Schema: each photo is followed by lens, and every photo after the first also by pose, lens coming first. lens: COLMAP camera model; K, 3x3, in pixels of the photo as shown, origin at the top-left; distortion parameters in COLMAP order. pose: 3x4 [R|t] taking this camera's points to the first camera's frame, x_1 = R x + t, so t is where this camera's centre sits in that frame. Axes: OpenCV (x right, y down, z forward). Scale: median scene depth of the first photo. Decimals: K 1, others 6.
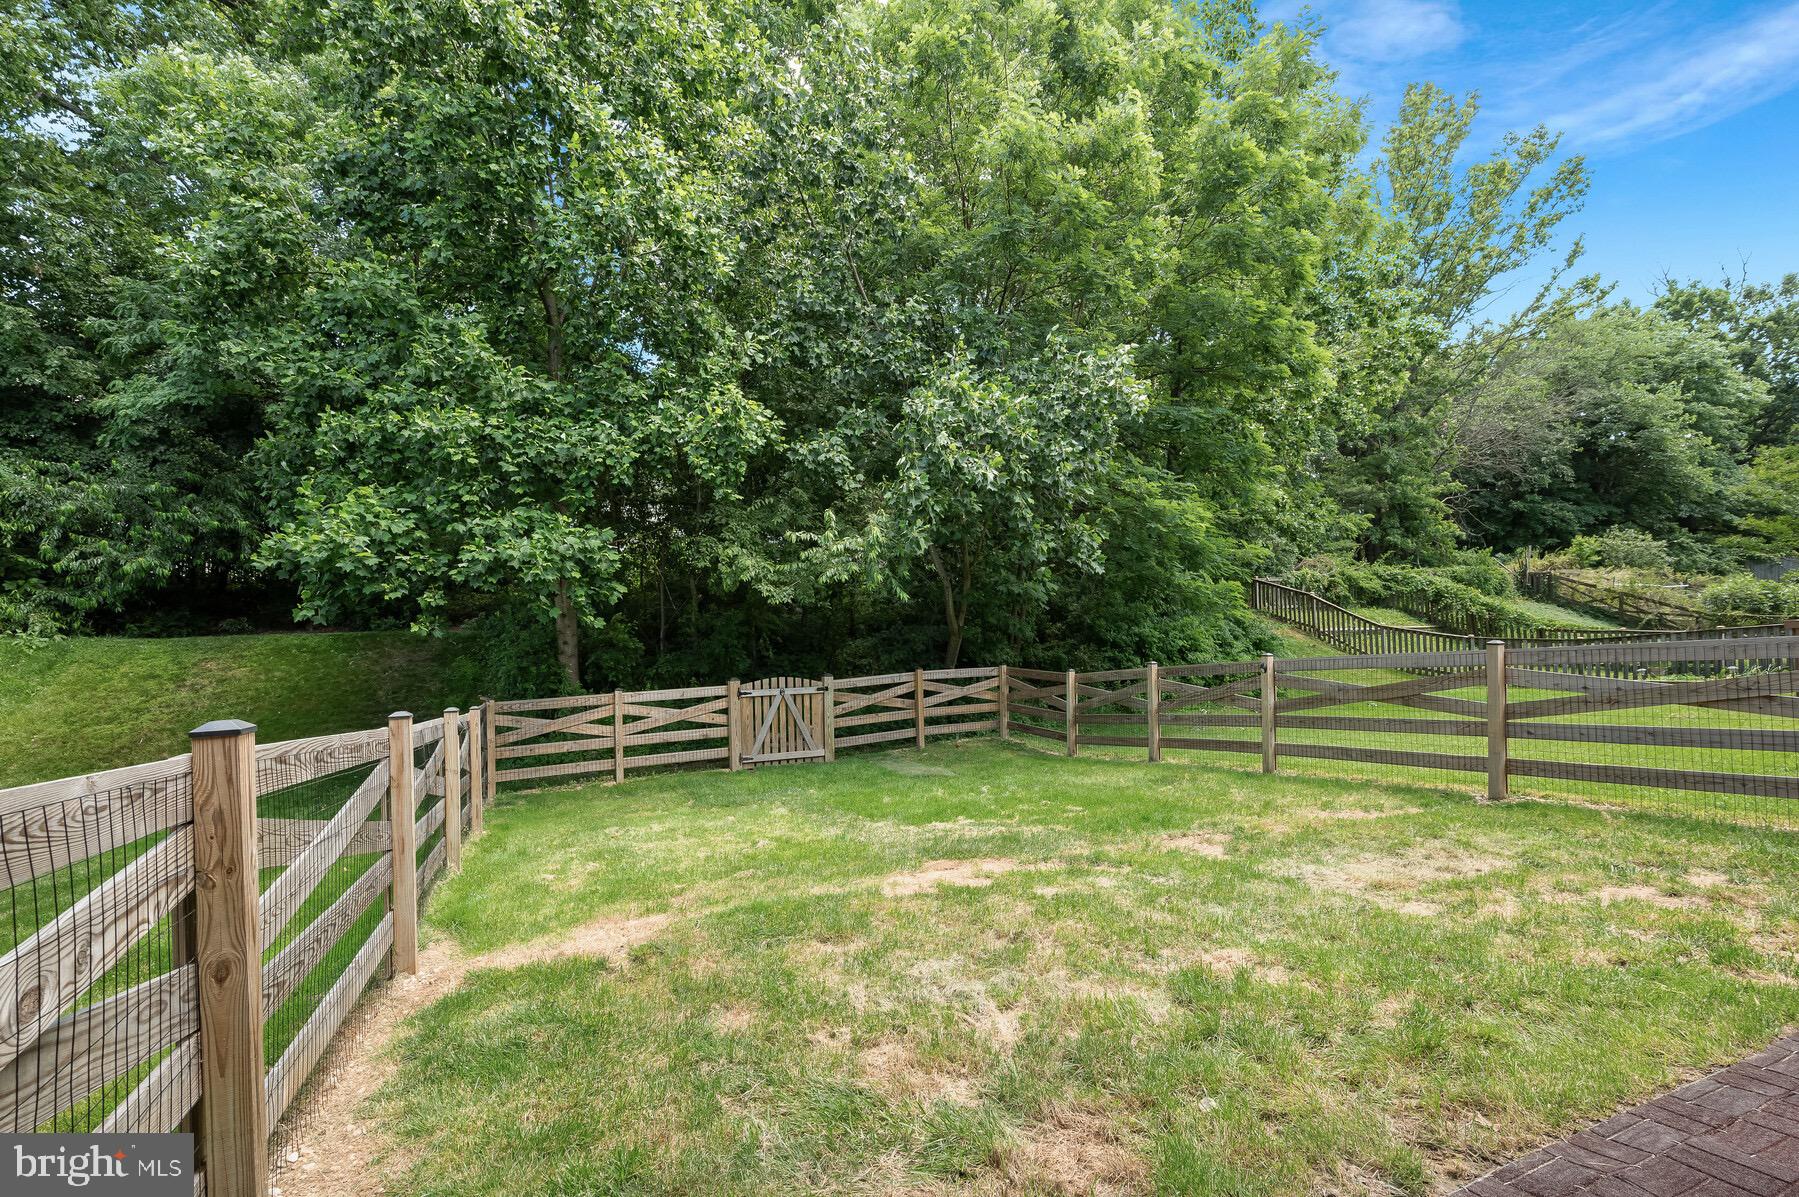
lens RADIAL K [[798.3, 0, 904.5], [0, 798.3, 651.6], [0, 0, 1]] dist [0.000170, -0.001227]
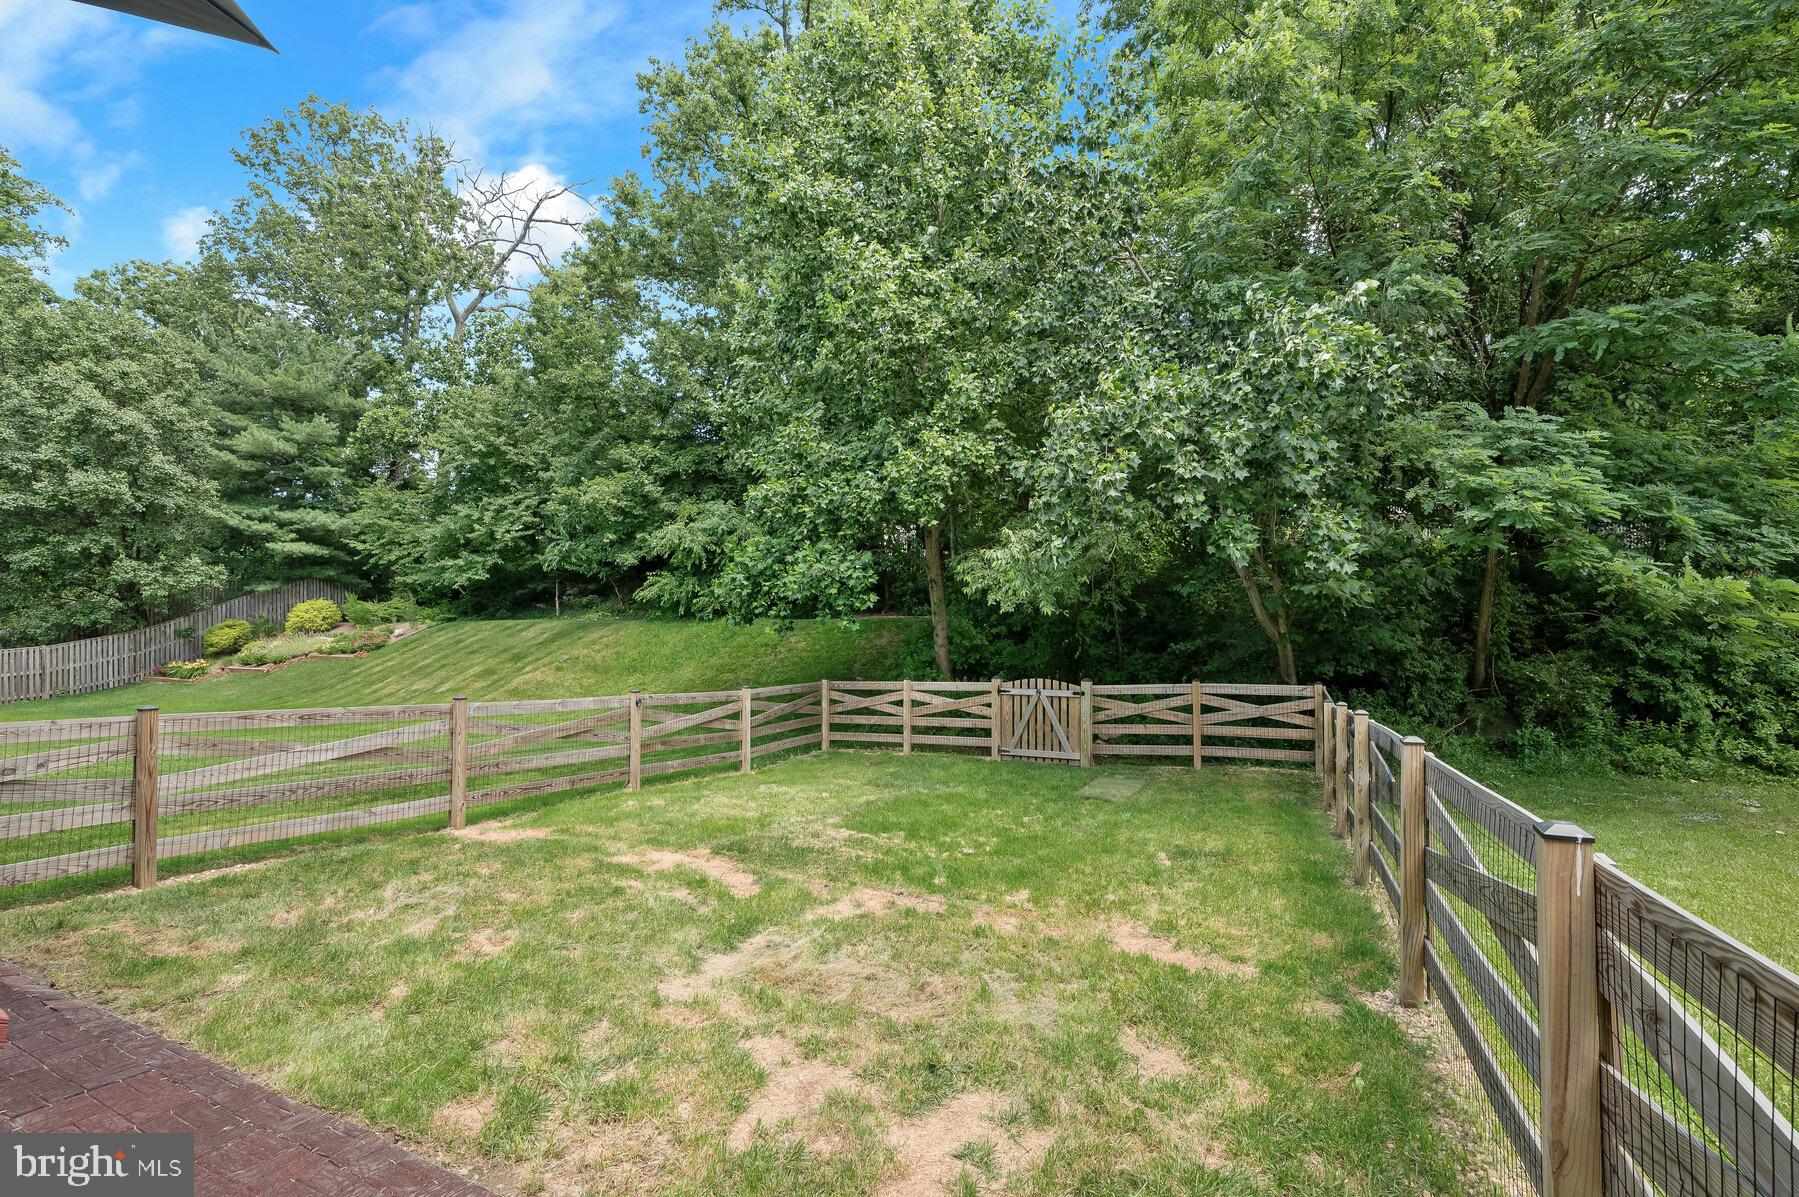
lens RADIAL K [[798.3, 0, 893.0], [0, 798.3, 596.6], [0, 0, 1]] dist [0.000170, -0.001227]
pose [[0.641177, 0.003850, -0.767384, 0.568722], [-0.023370, 0.999622, -0.014512, -0.060014], [0.767037, 0.027239, 0.641024, 0.193049]]
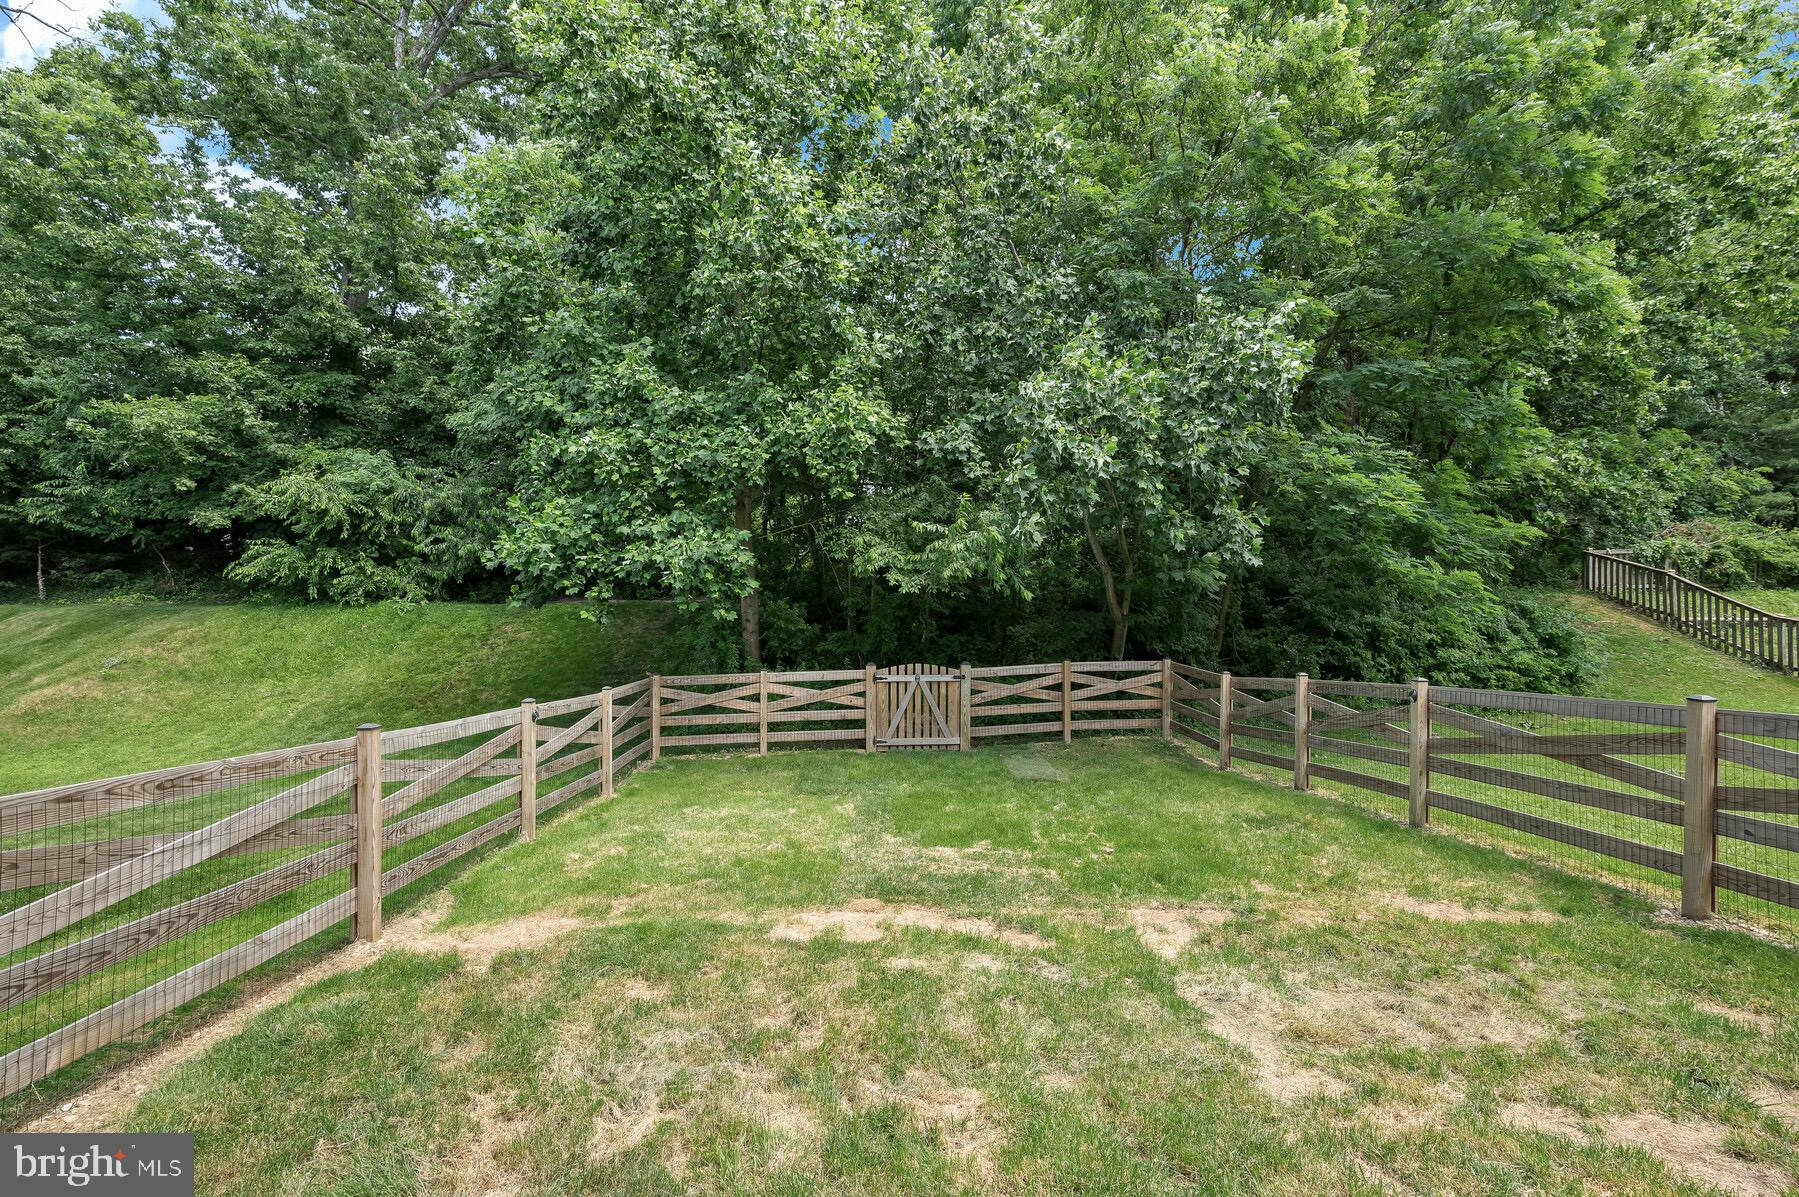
lens RADIAL K [[798.3, 0, 894.9], [0, 798.3, 611.0], [0, 0, 1]] dist [0.000170, -0.001227]
pose [[0.935137, 0.026947, -0.353259, 0.187672], [-0.025980, 0.999634, 0.007480, -0.044586], [0.353332, 0.002183, 0.935496, 0.049406]]
